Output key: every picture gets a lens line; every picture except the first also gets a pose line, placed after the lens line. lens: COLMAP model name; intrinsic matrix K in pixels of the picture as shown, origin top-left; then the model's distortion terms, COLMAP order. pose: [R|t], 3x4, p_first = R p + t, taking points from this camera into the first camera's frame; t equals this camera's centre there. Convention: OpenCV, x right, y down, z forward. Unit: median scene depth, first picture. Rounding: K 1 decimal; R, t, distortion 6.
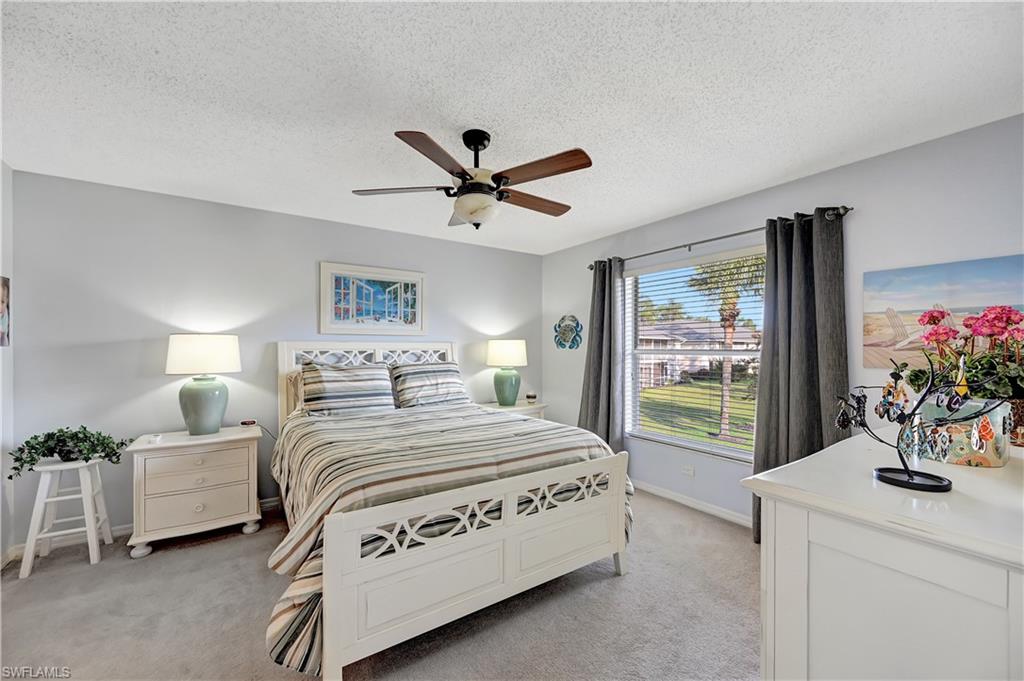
lens RADIAL K [[412.6, 0, 509.8], [0, 412.6, 342.2], [0, 0, 1]] dist [0.002664, 0.000240]
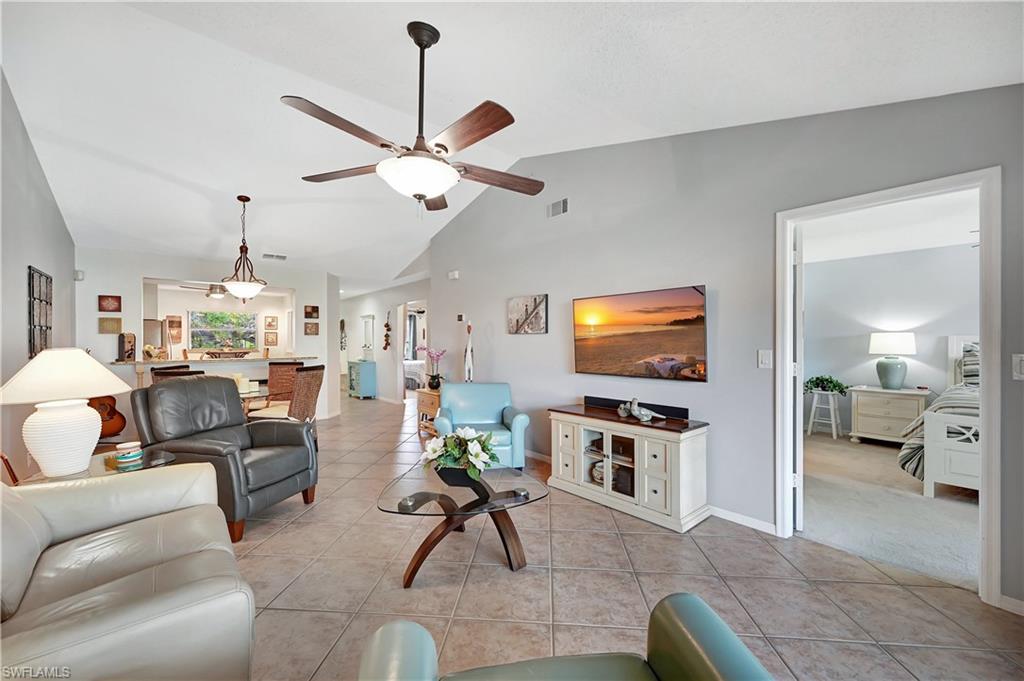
lens RADIAL K [[398.7, 0, 520.4], [0, 398.7, 345.6], [0, 0, 1]] dist [-0.001461, -0.000140]
pose [[0.117345, 0.013967, -0.992993, 0.832265], [0.007418, 0.999861, 0.014941, 0.000447], [0.993064, -0.009119, 0.117225, -0.838917]]
